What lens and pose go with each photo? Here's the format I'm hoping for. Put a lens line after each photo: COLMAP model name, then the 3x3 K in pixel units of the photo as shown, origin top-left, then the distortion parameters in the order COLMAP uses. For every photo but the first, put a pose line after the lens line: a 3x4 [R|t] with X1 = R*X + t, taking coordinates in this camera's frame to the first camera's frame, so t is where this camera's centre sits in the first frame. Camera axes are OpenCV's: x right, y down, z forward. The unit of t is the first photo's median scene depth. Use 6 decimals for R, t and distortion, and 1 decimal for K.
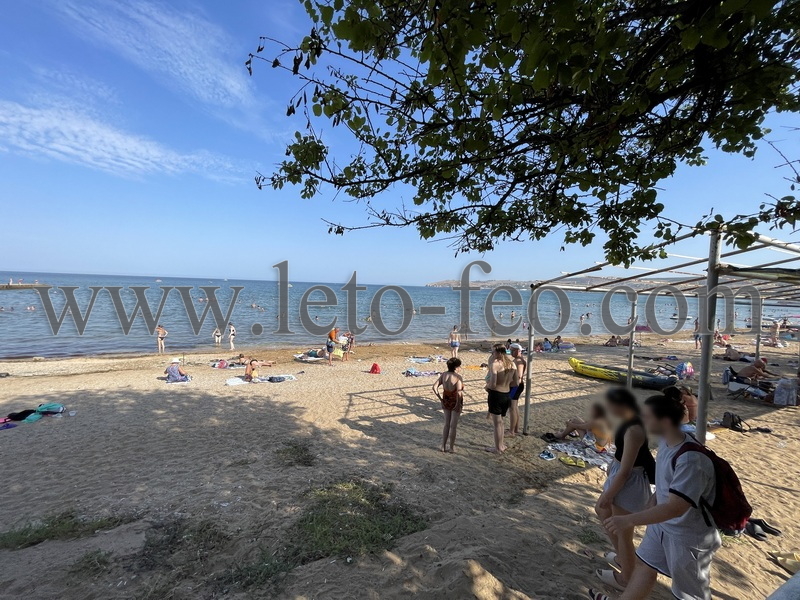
lens RADIAL K [[322.5, 0, 396.8], [0, 322.5, 298.7], [0, 0, 1]] dist [-0.002508, -0.000351]
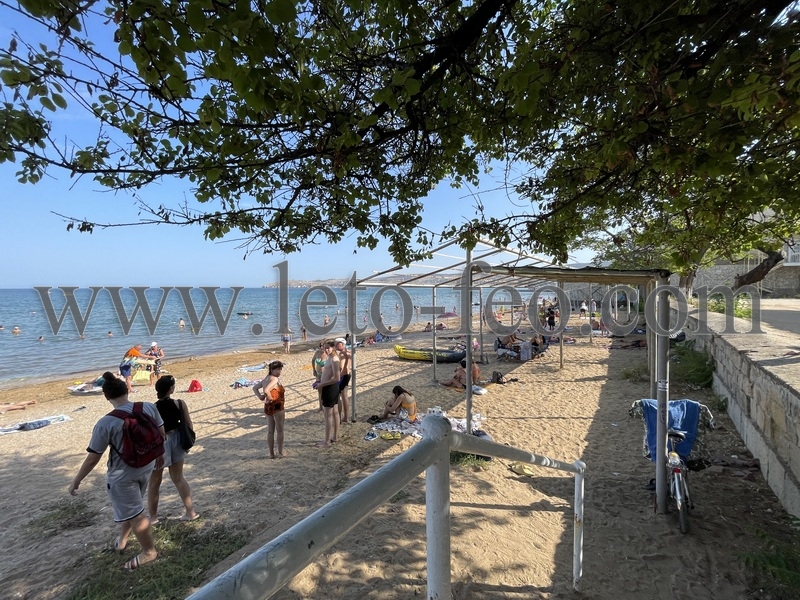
lens RADIAL K [[322.5, 0, 400.4], [0, 322.5, 298.8], [0, 0, 1]] dist [-0.002508, -0.000351]
pose [[0.887884, -0.058869, 0.456286, 0.115113], [0.057344, 0.998206, 0.017200, -0.000012], [-0.456480, 0.010893, 0.889667, -0.063310]]
